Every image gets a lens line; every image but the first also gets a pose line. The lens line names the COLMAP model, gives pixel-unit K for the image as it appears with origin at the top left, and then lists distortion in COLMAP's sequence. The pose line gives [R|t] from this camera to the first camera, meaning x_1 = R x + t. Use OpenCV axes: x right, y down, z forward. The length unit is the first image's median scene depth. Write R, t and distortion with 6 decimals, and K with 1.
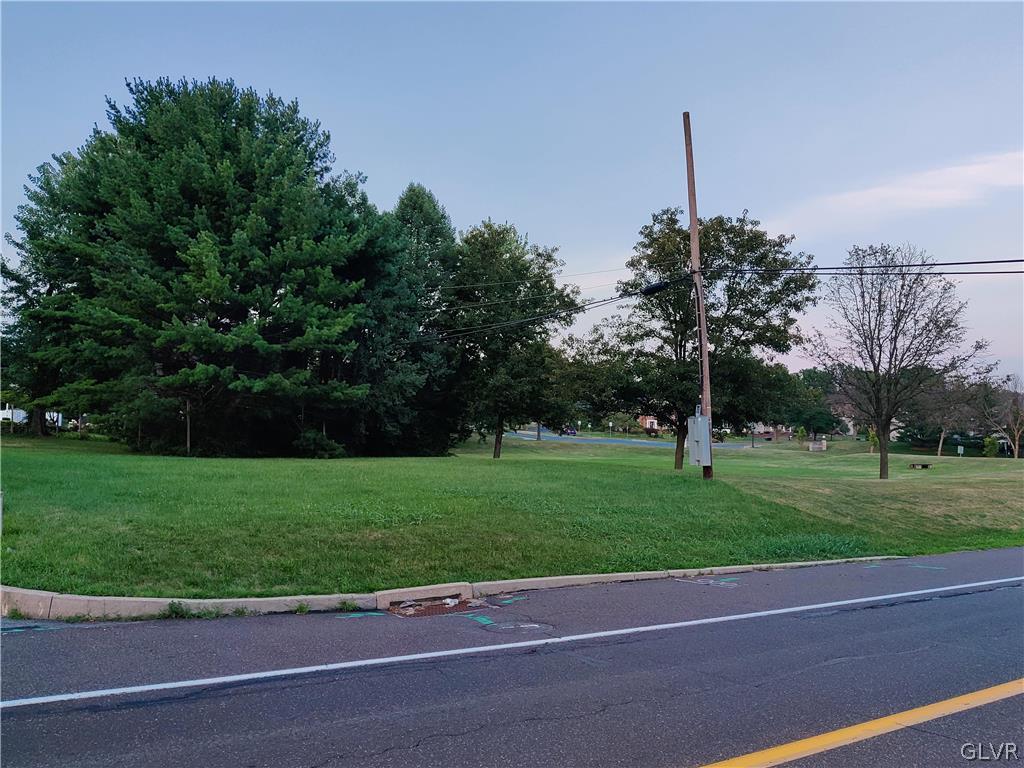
lens RADIAL K [[815.6, 0, 515.0], [0, 815.6, 399.3], [0, 0, 1]] dist [0.057080, -0.100603]
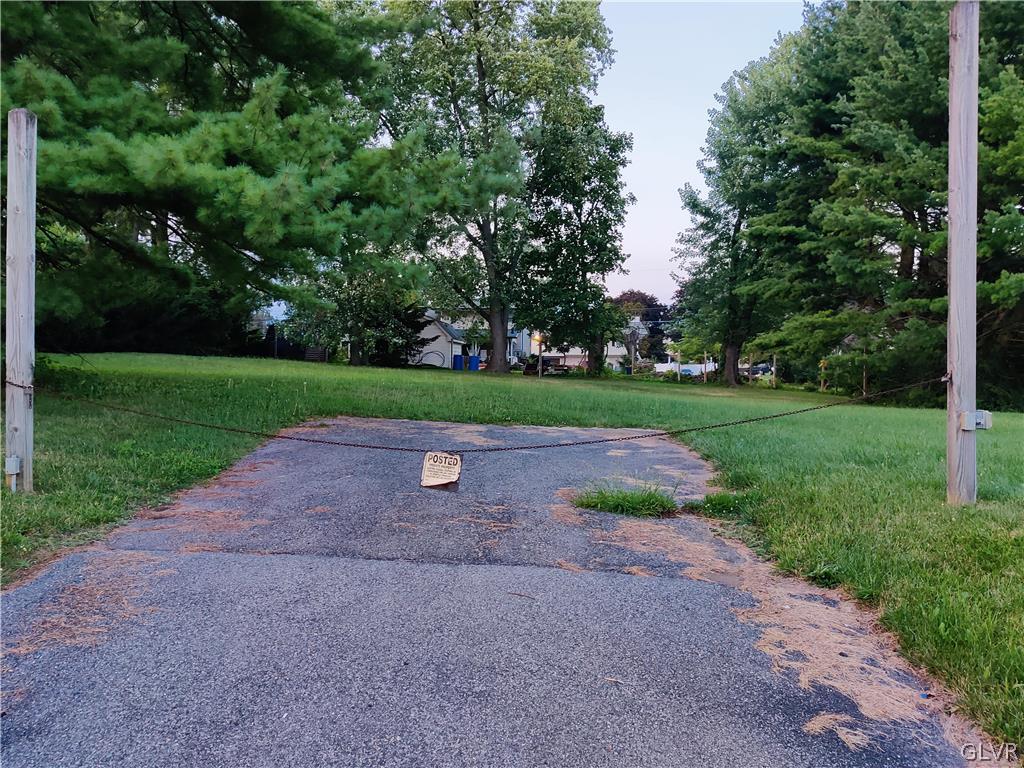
lens RADIAL K [[815.6, 0, 515.0], [0, 815.6, 399.3], [0, 0, 1]] dist [0.057080, -0.100603]
pose [[0.758278, 0.005464, -0.651908, -0.259914], [0.031317, 0.998505, 0.044796, 0.018360], [0.651178, -0.054384, 0.756974, 0.242816]]
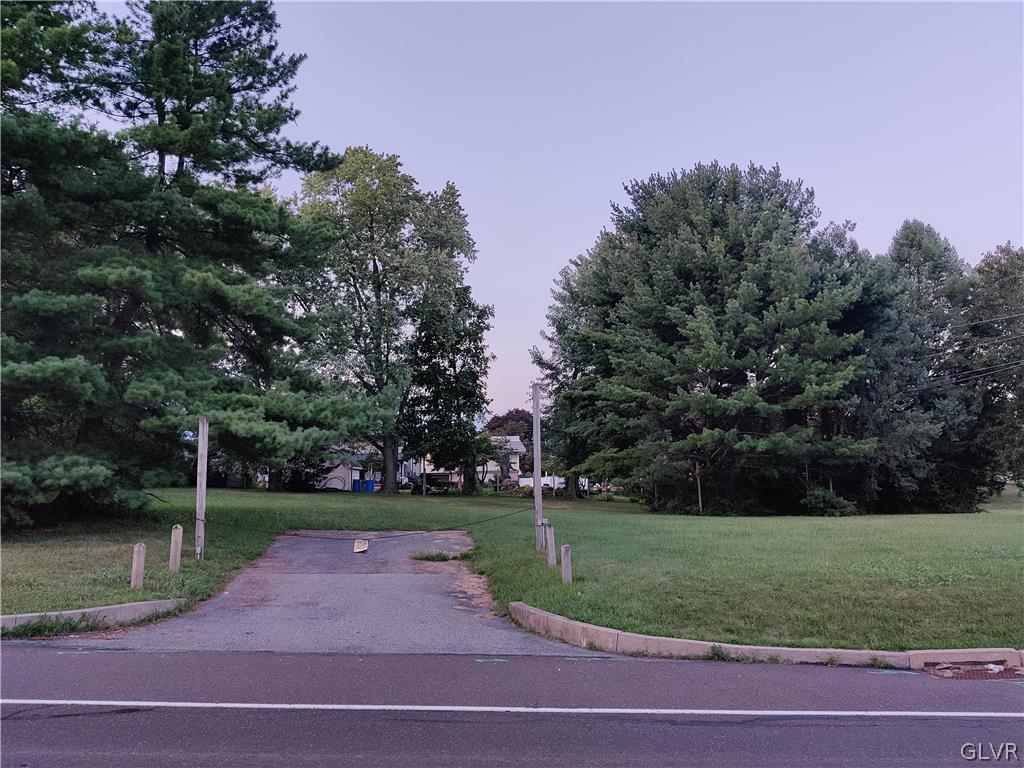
lens RADIAL K [[825.4, 0, 521.2], [0, 825.4, 404.9], [0, 0, 1]] dist [0.066318, -0.147417]
pose [[0.836441, -0.085223, -0.541391, 0.002884], [0.051580, 0.995692, -0.077047, -0.002756], [0.545625, 0.036520, 0.837234, -0.036848]]
